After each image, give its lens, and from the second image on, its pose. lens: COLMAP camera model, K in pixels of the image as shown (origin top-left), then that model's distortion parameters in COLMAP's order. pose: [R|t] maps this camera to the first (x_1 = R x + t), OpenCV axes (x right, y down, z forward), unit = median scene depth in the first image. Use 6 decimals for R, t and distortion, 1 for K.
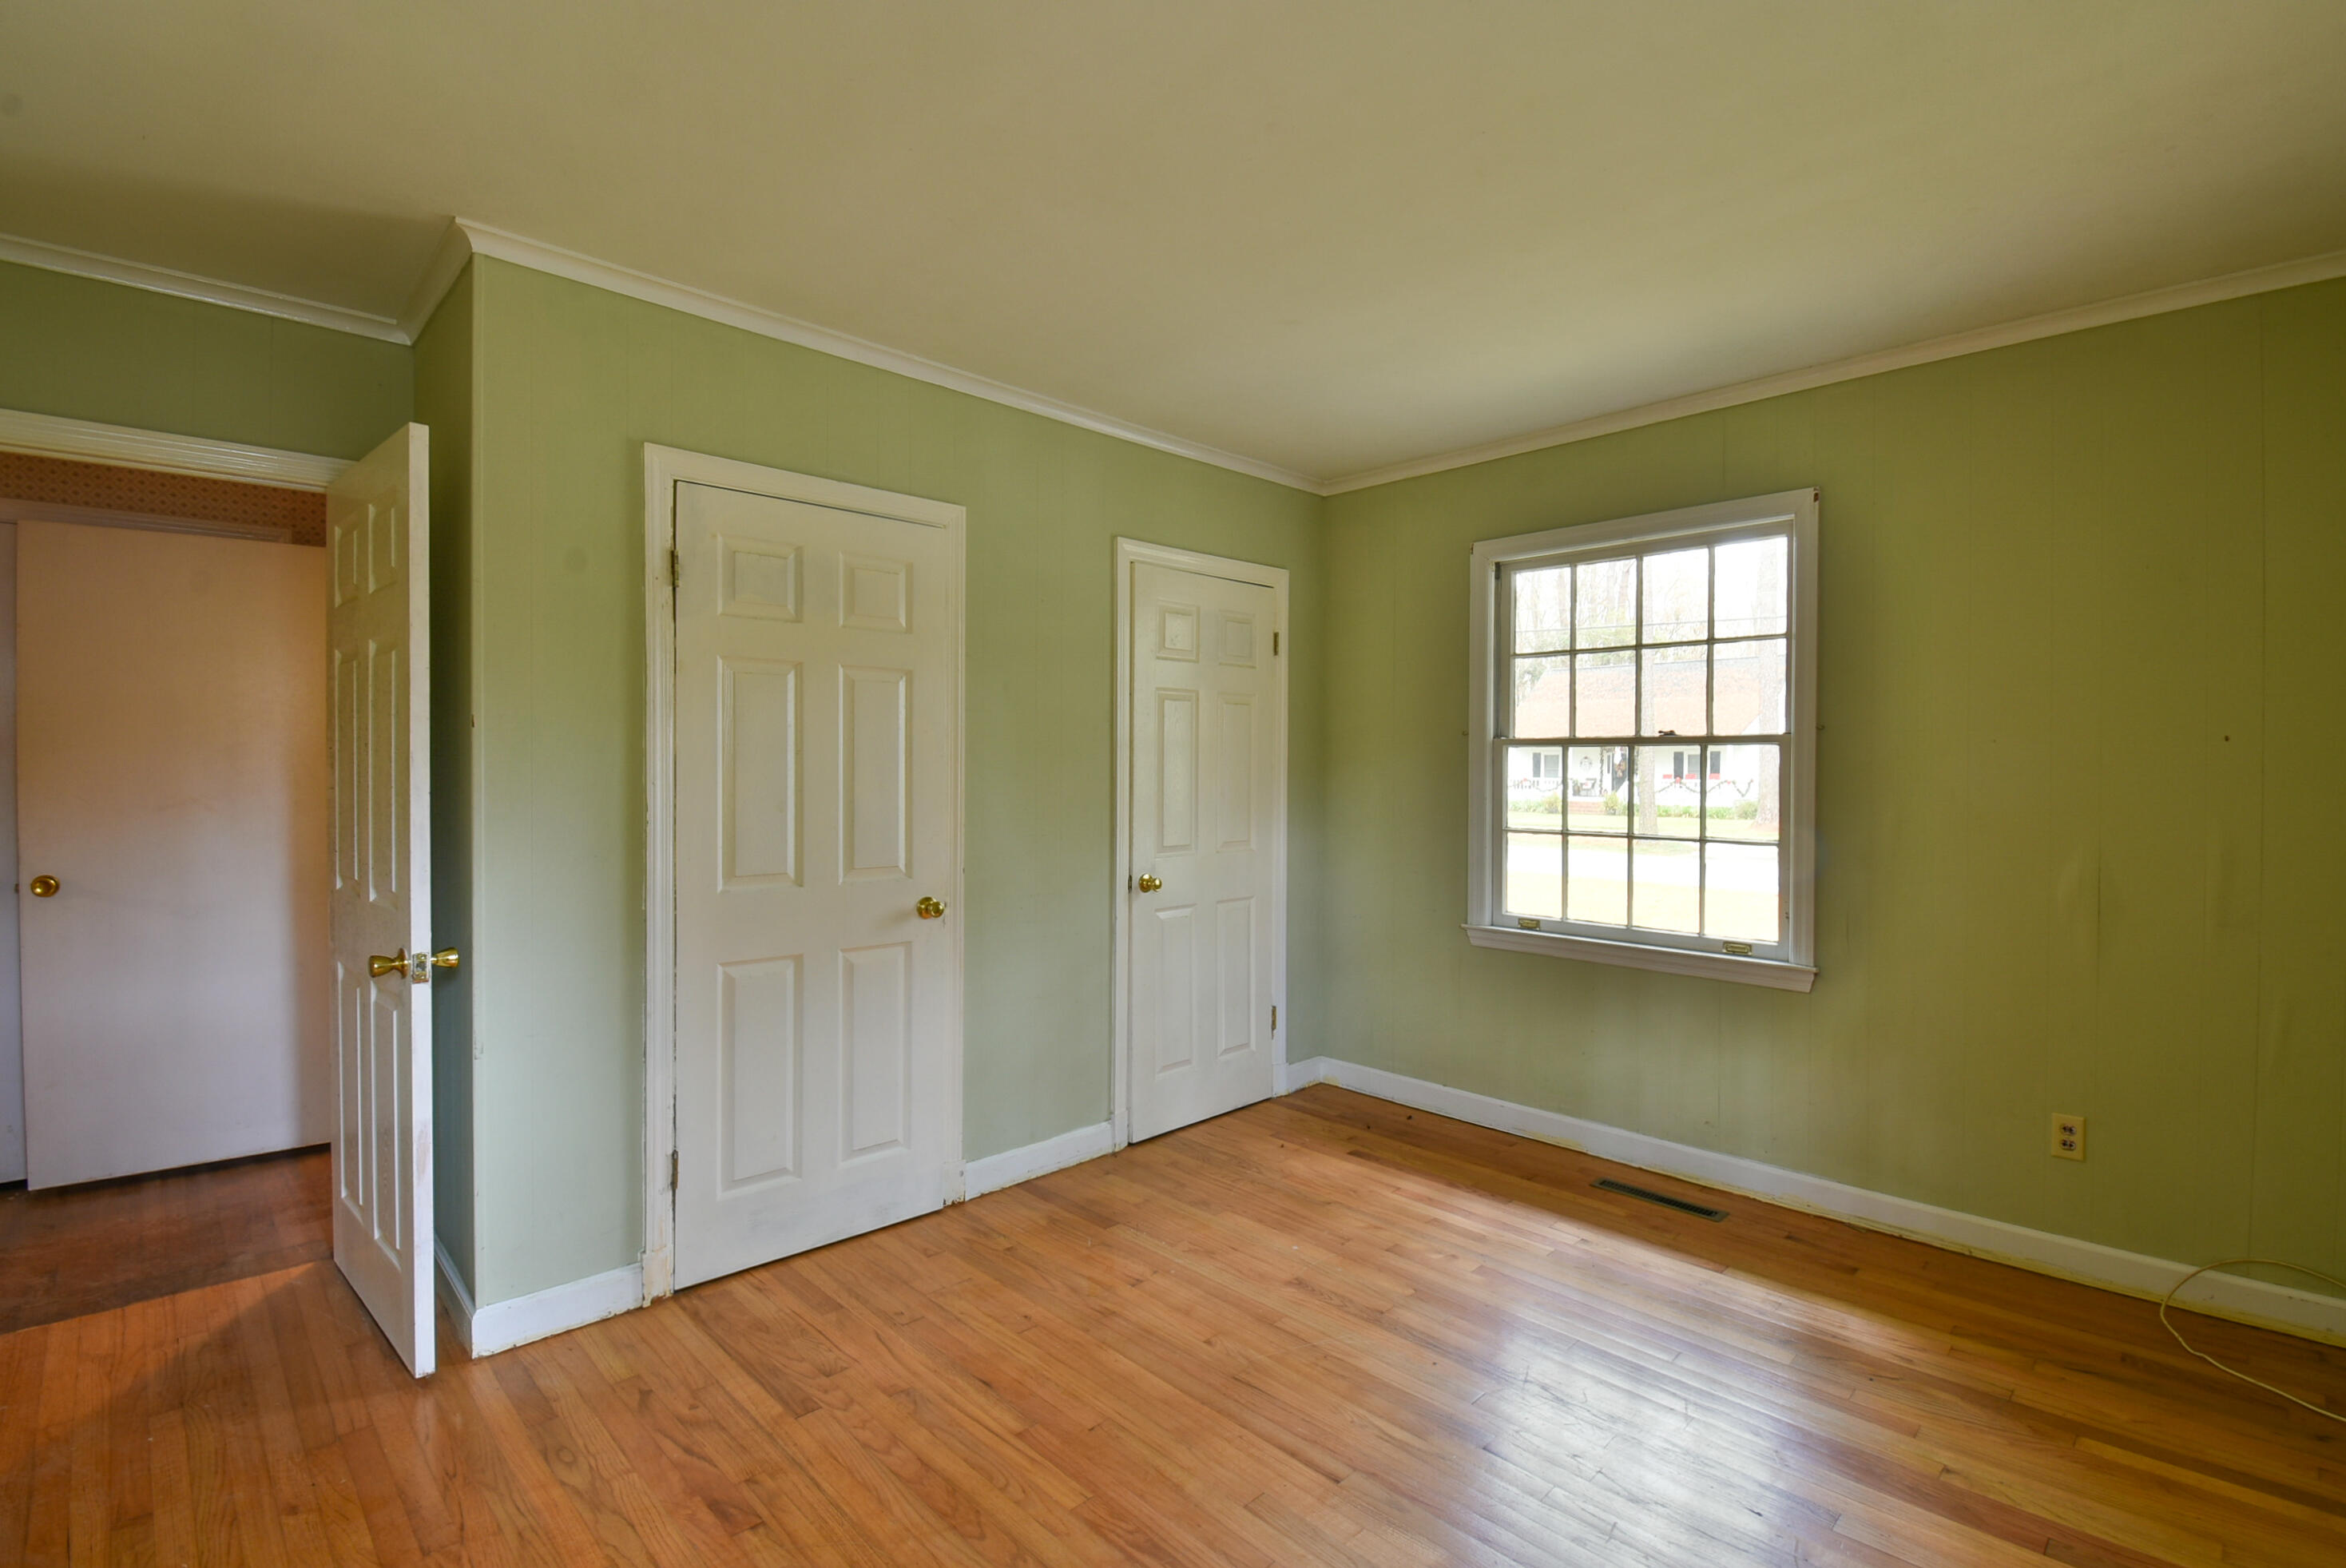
lens RADIAL K [[1054.2, 0, 1164.8], [0, 1054.2, 778.9], [0, 0, 1]] dist [0.003084, -0.017061]
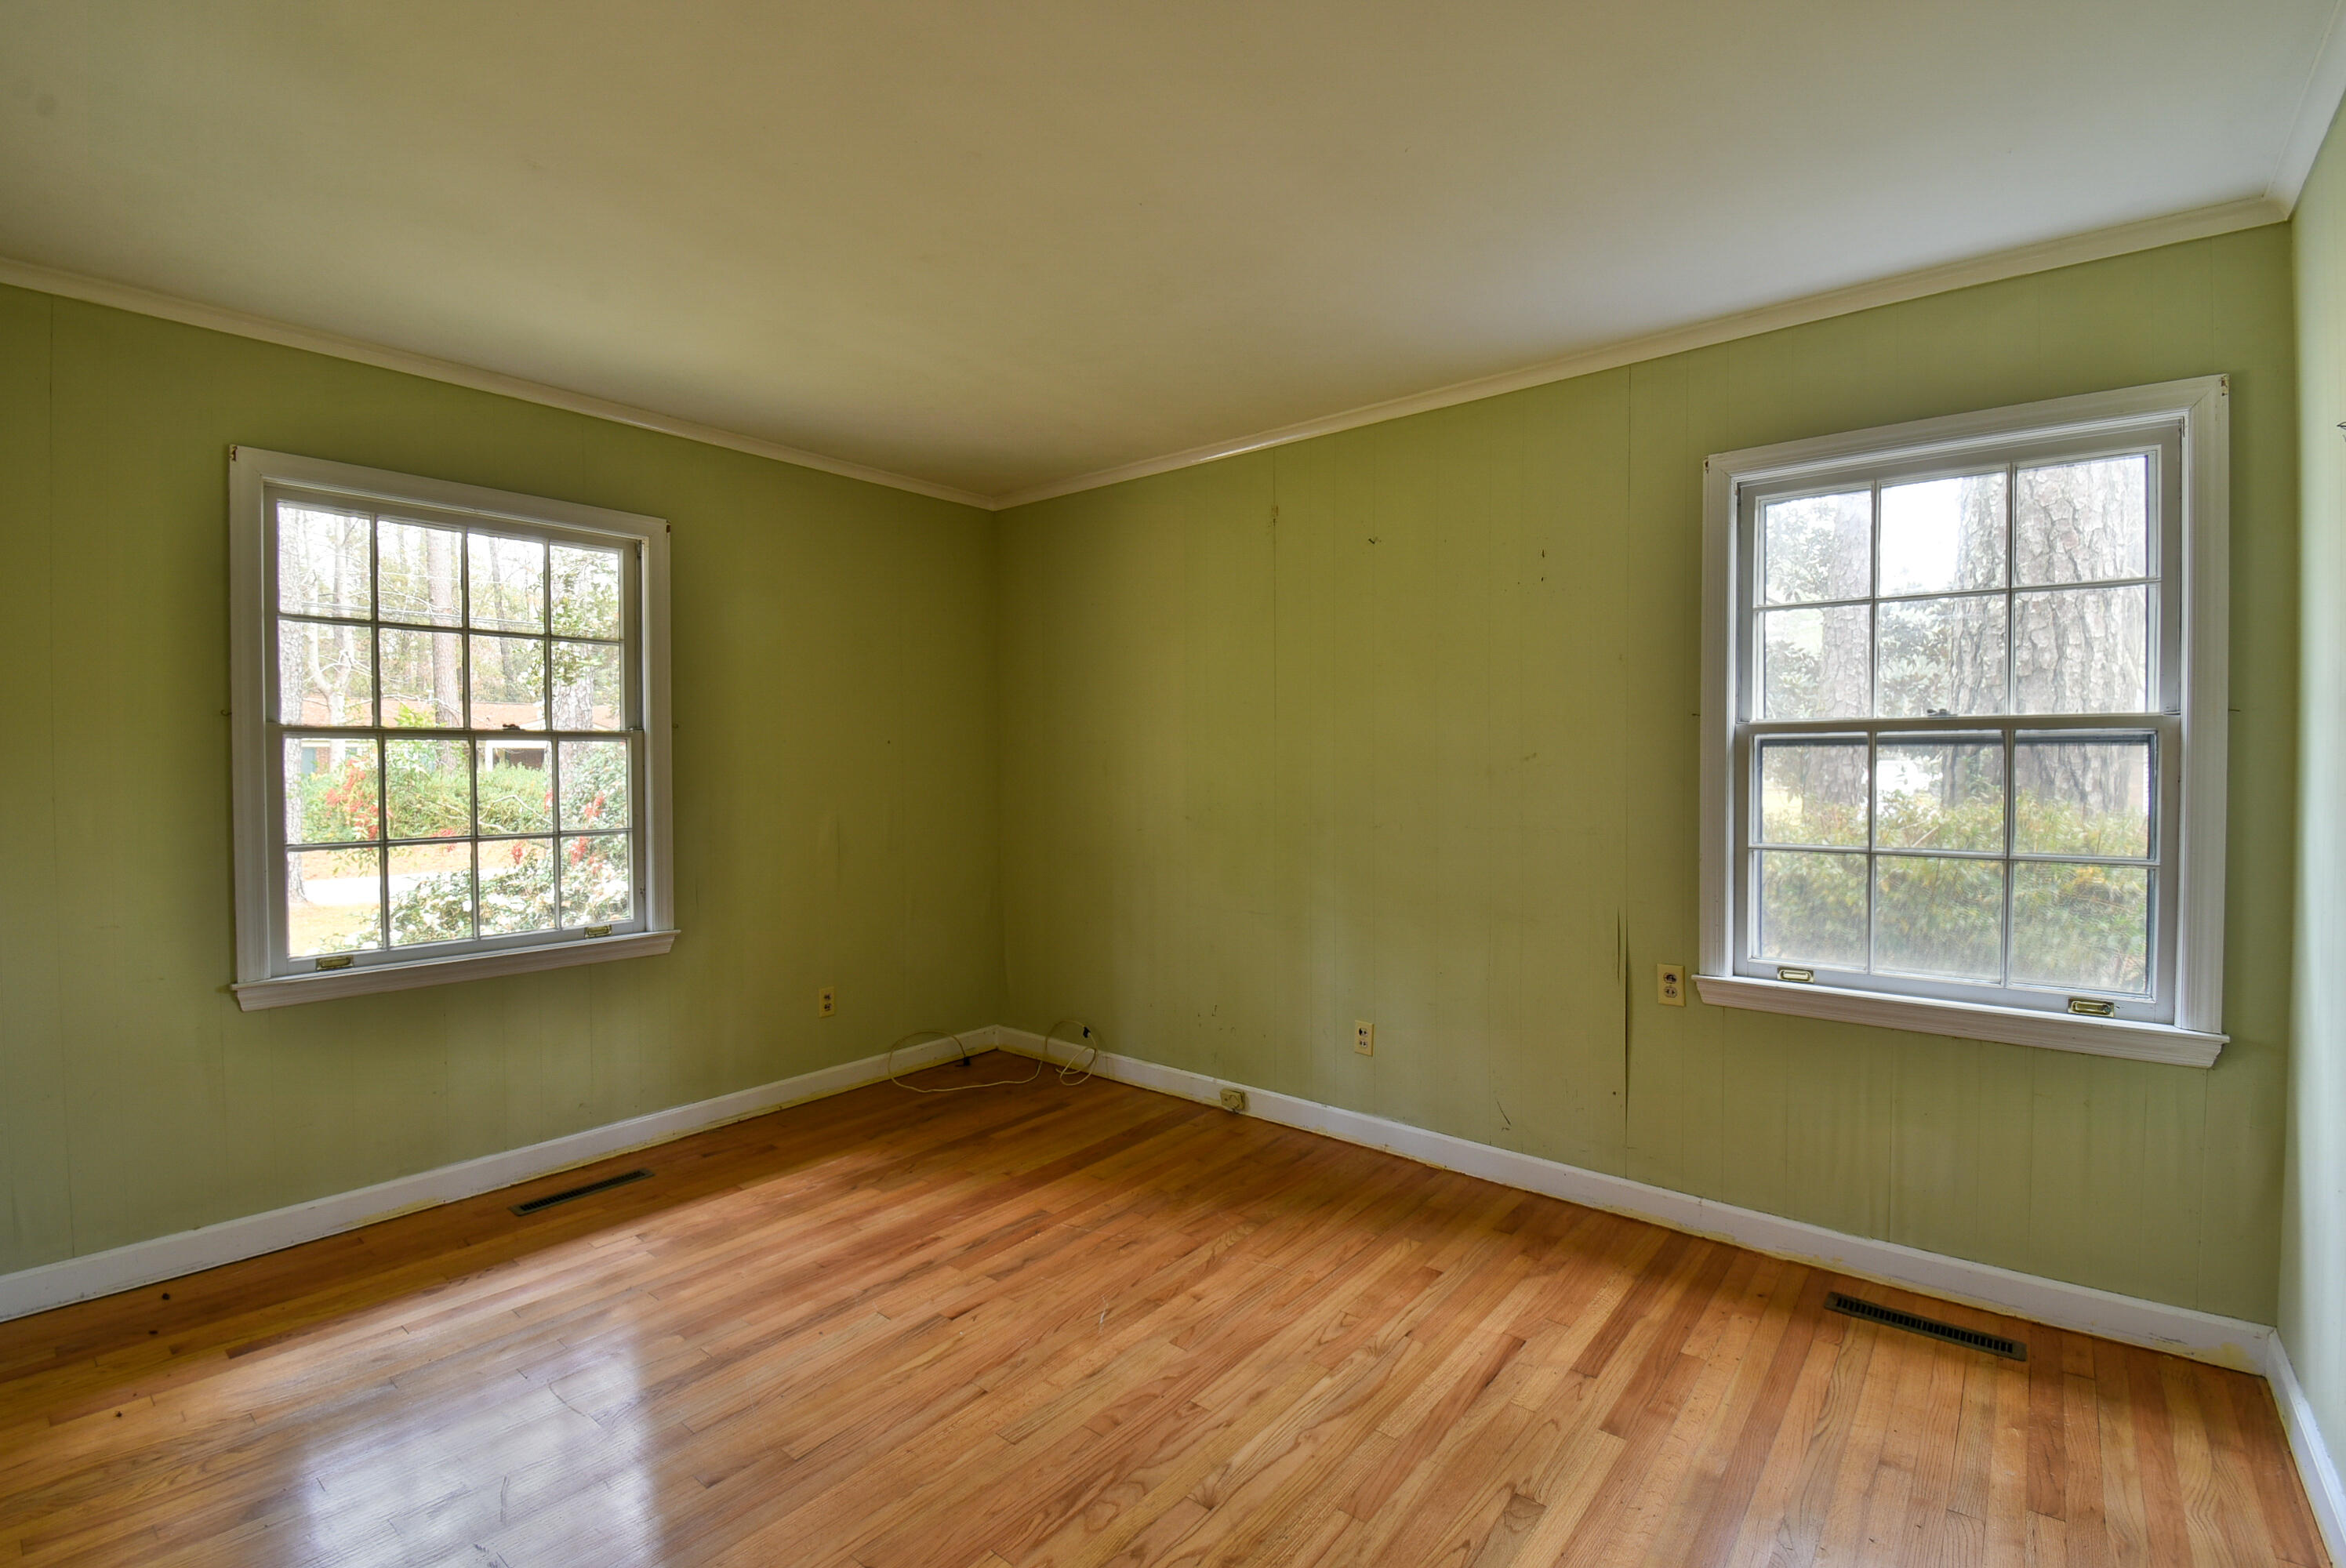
lens RADIAL K [[1054.2, 0, 1164.8], [0, 1054.2, 778.9], [0, 0, 1]] dist [0.003084, -0.017061]
pose [[-0.099017, -0.024919, 0.994774, -0.587382], [0.018941, 0.999458, 0.026921, -0.010467], [-0.994905, 0.021507, -0.098491, 0.551444]]
